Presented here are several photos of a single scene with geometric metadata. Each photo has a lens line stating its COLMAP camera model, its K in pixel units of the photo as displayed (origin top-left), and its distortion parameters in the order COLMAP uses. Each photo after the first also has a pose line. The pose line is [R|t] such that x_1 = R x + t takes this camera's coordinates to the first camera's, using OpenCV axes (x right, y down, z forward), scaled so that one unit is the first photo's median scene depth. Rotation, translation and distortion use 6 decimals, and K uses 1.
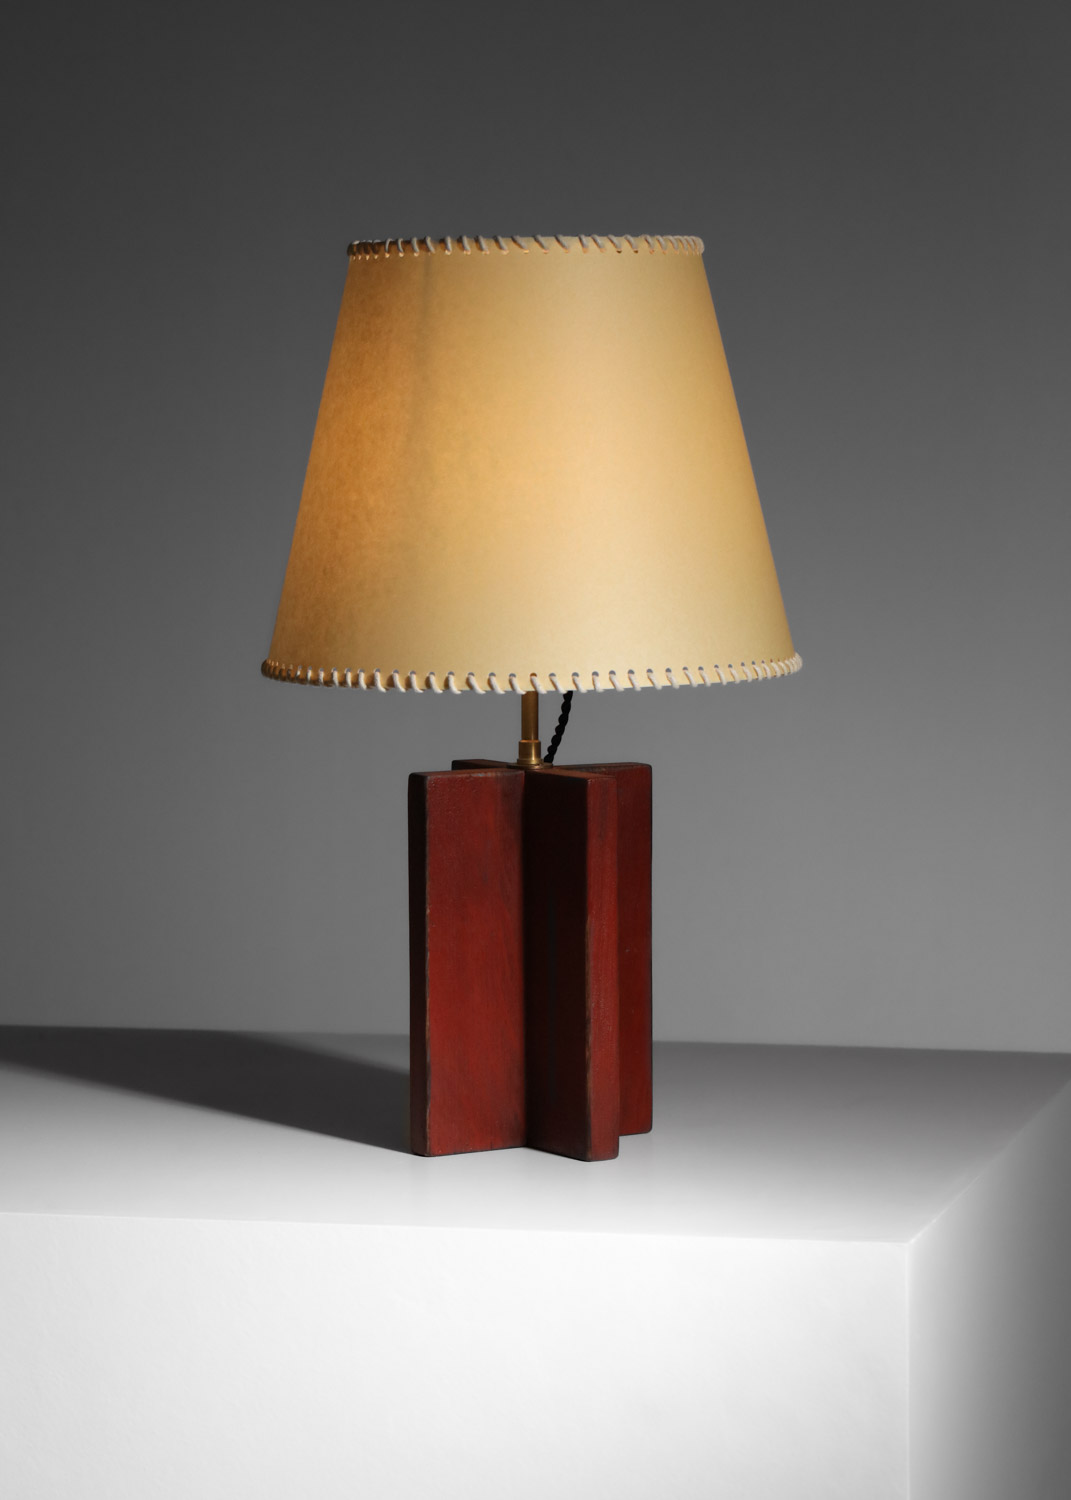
lens RADIAL K [[4478.2, 0, 541.7], [0, 4478.2, 692.1], [0, 0, 1]] dist [0.088436, 0.507194]
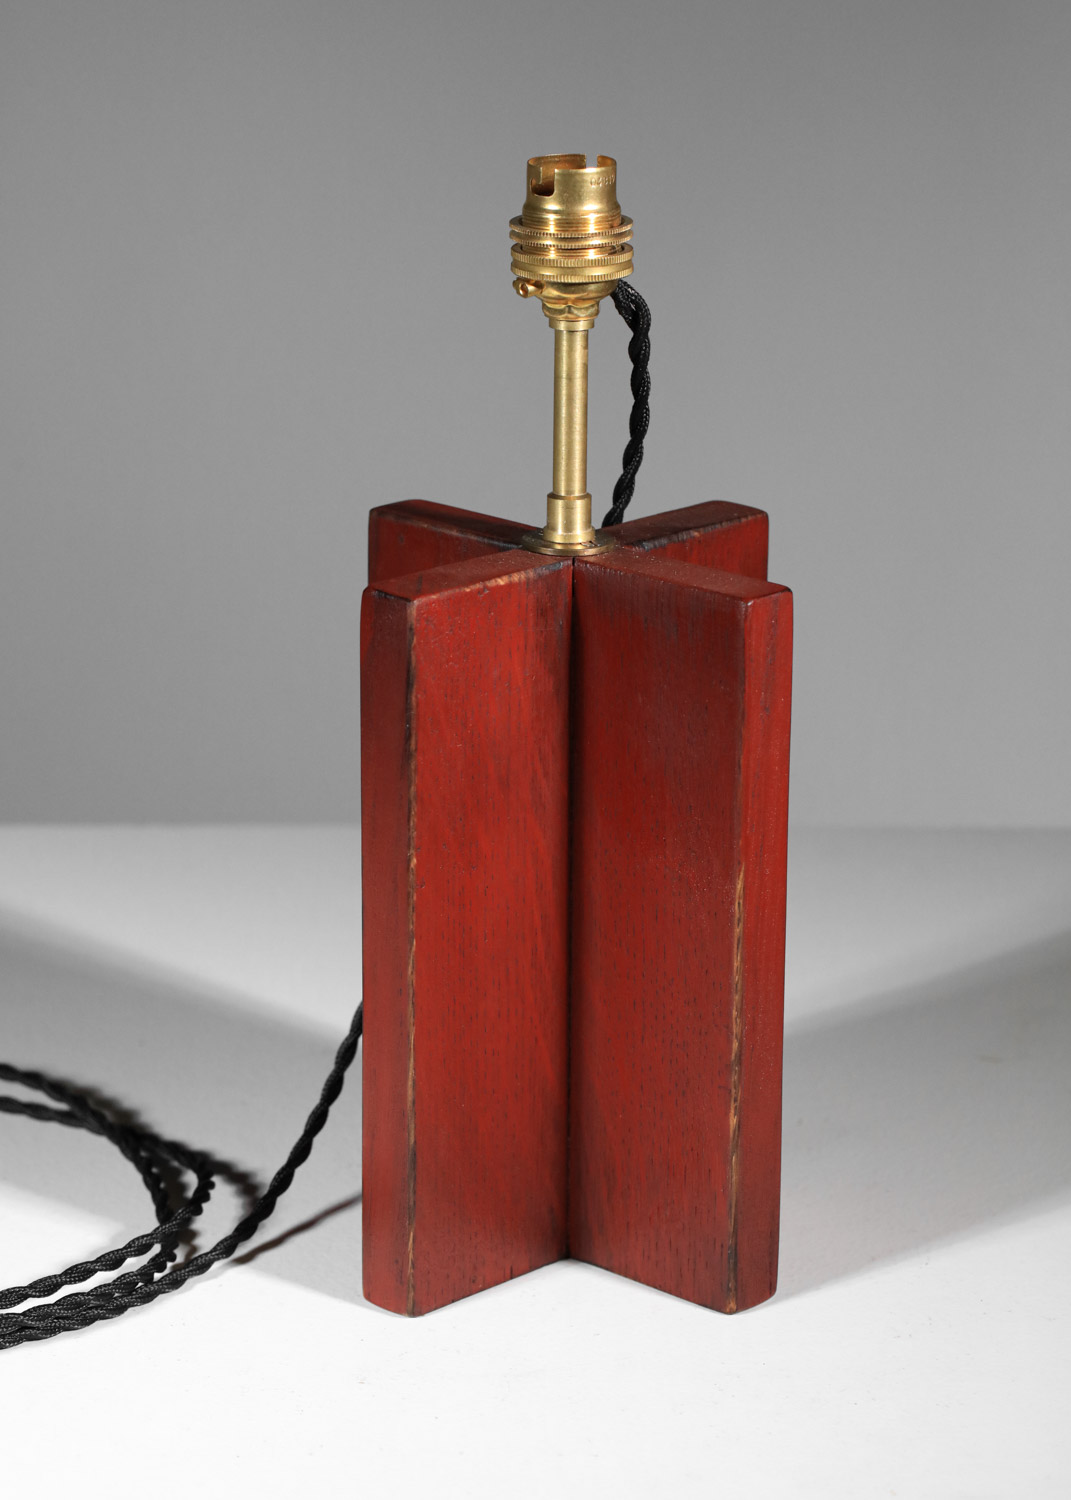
lens RADIAL K [[4495.1, 0, 535.5], [0, 4495.1, 750.0], [0, 0, 1]] dist [0.124069, -0.531872]
pose [[0.966966, -0.057807, 0.248263, -0.135089], [0.002301, 0.975886, 0.218269, -0.072200], [-0.254894, -0.210488, 0.943782, 0.520648]]
